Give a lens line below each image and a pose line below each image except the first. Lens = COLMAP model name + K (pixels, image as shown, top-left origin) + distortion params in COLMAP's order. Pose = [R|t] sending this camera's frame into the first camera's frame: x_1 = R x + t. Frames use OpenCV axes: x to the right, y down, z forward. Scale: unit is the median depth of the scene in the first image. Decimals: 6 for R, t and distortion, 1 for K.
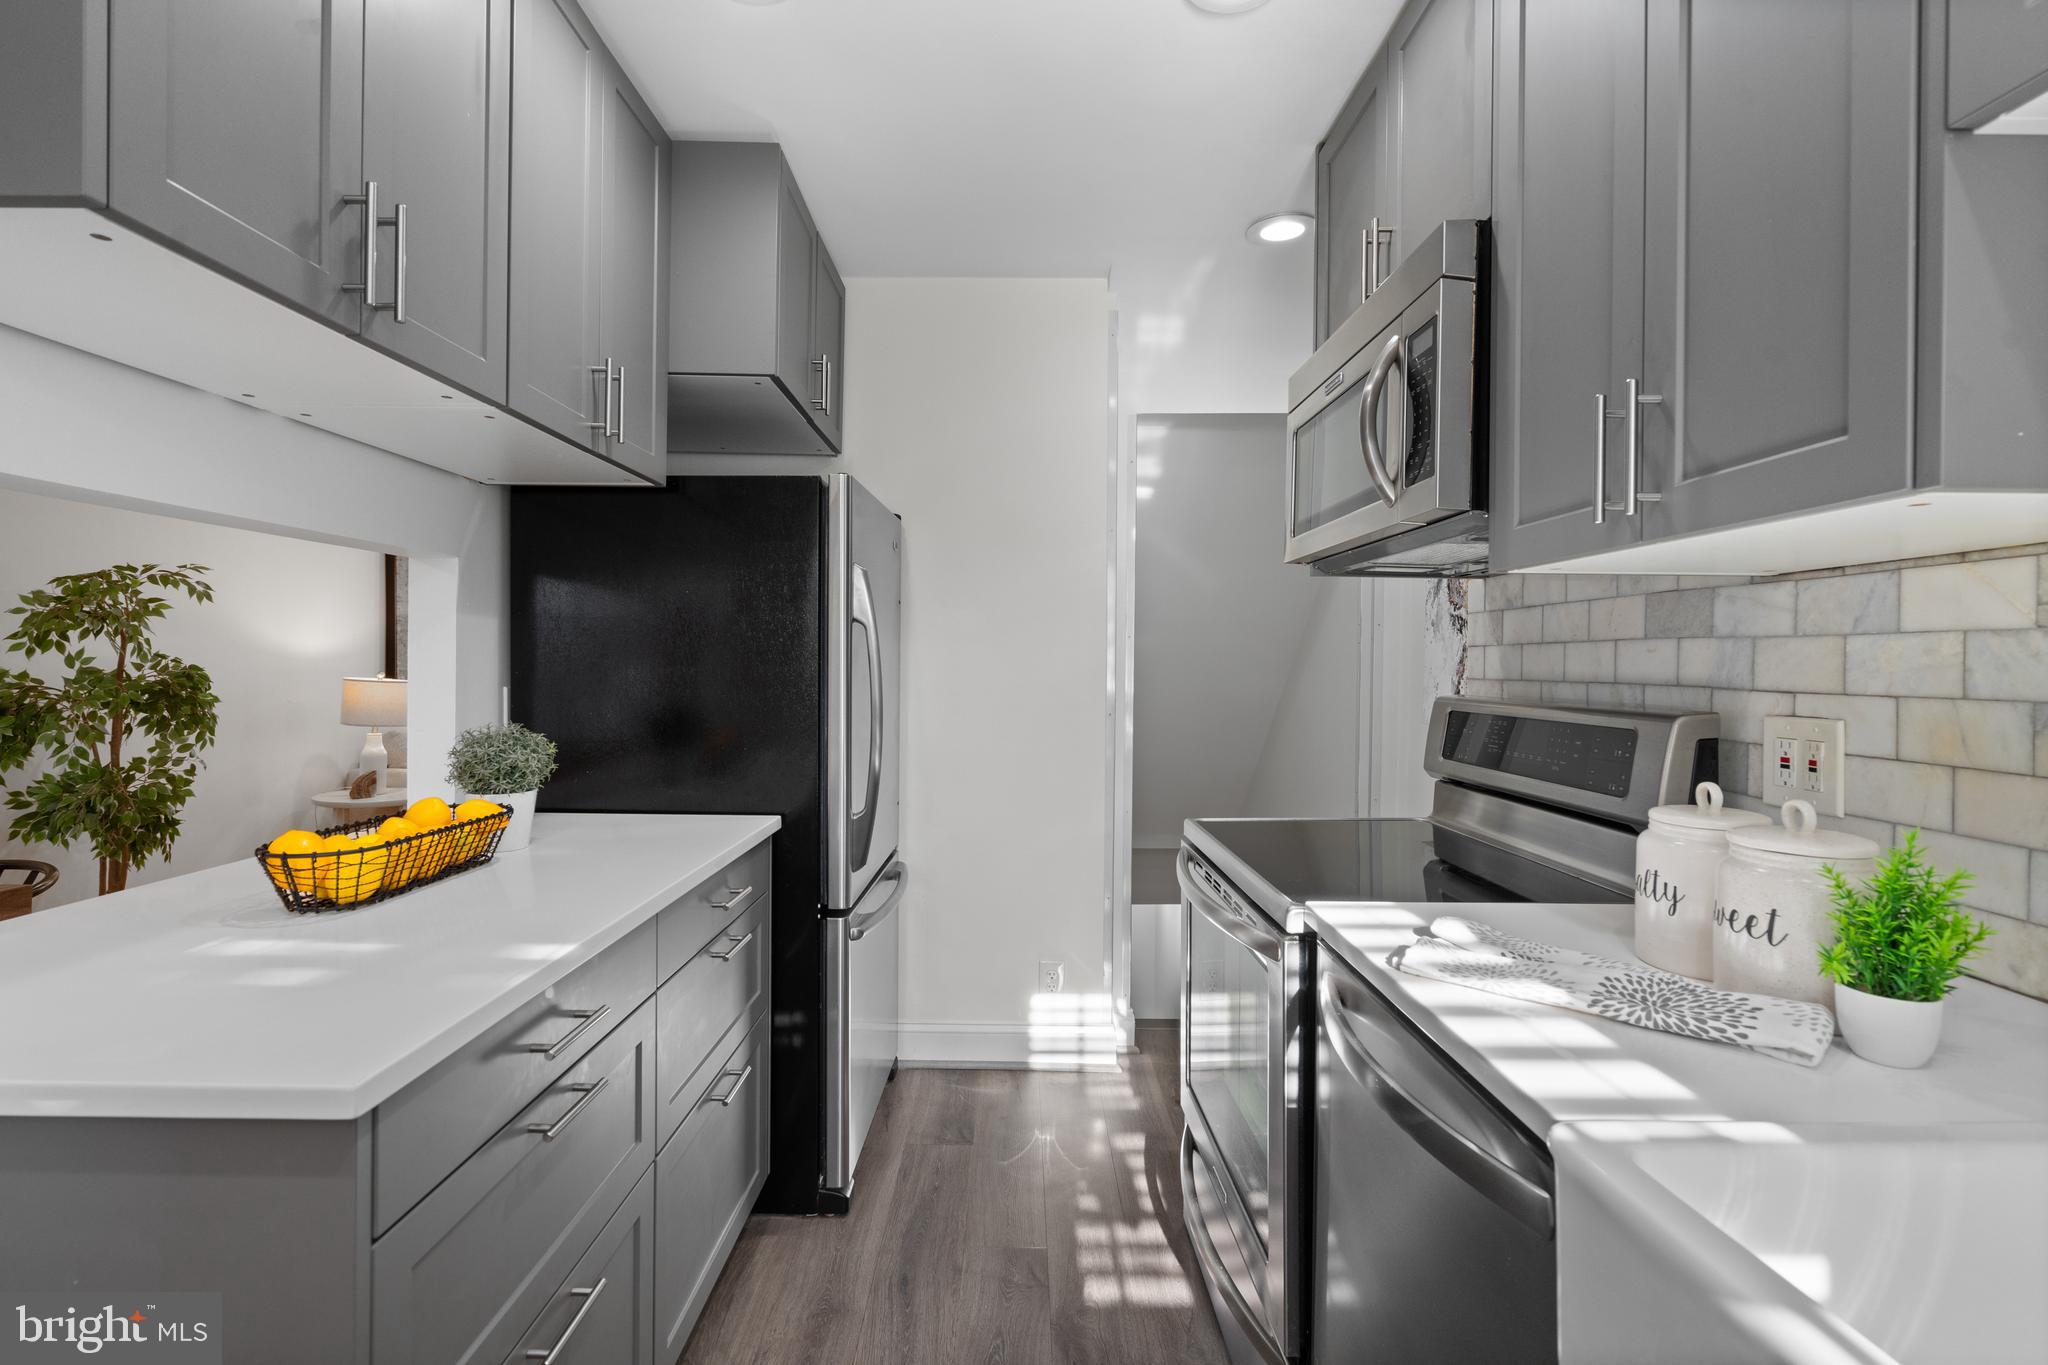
lens RADIAL K [[932.4, 0, 1019.6], [0, 932.4, 669.1], [0, 0, 1]] dist [-0.007828, 0.003622]
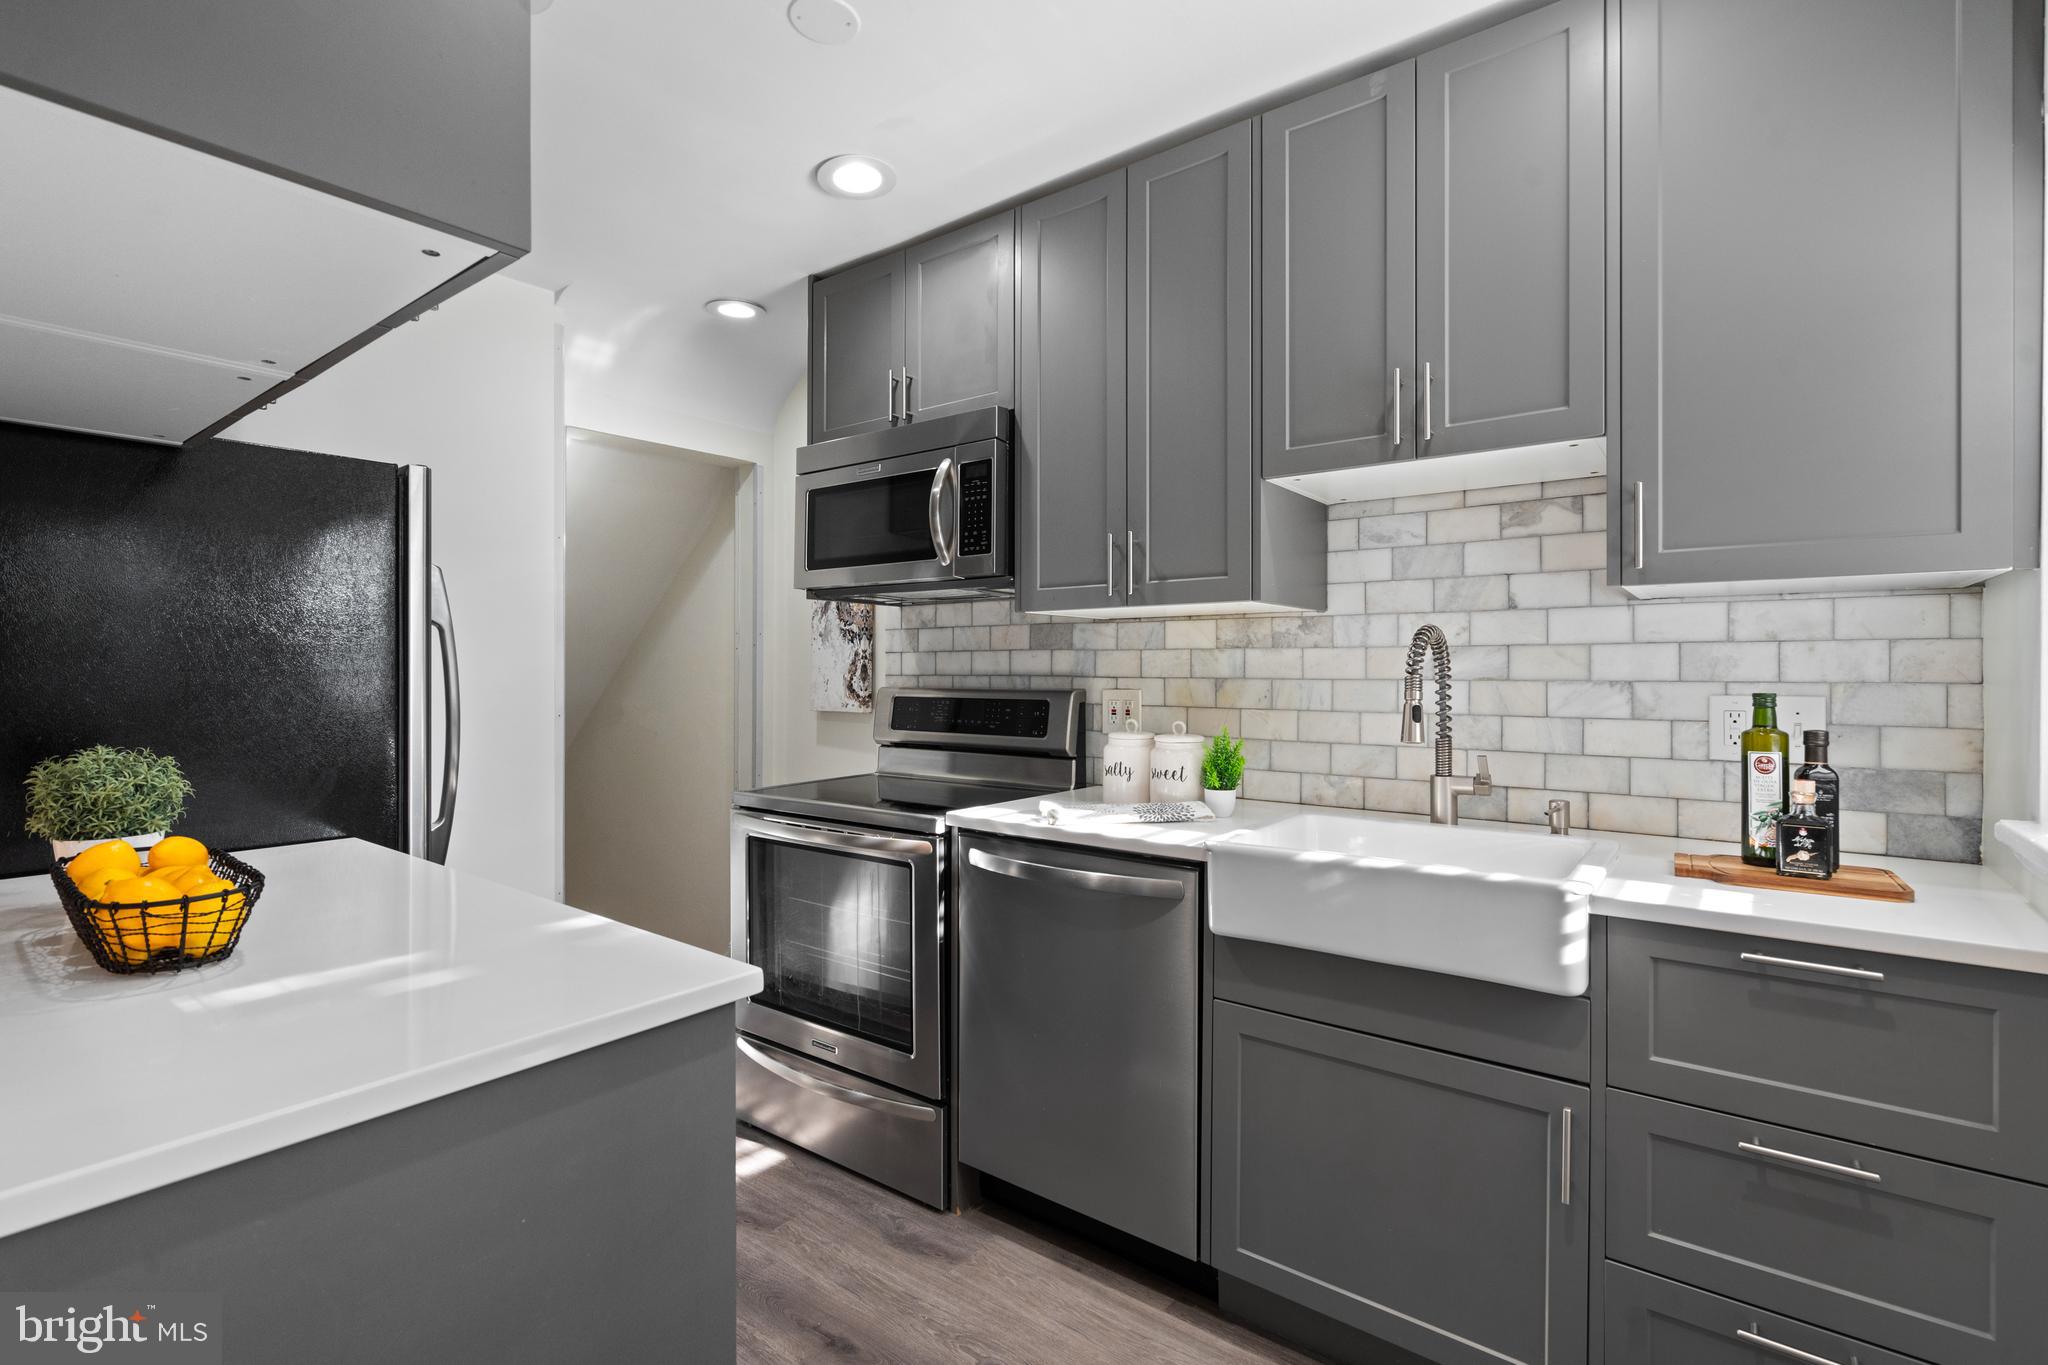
lens RADIAL K [[932.4, 0, 1041.0], [0, 932.4, 675.7], [0, 0, 1]] dist [-0.007828, 0.003622]
pose [[0.608032, -0.014642, 0.793777, -0.828890], [0.011133, 0.999889, 0.009916, -0.000697], [-0.793834, 0.002808, 0.608128, -0.104417]]
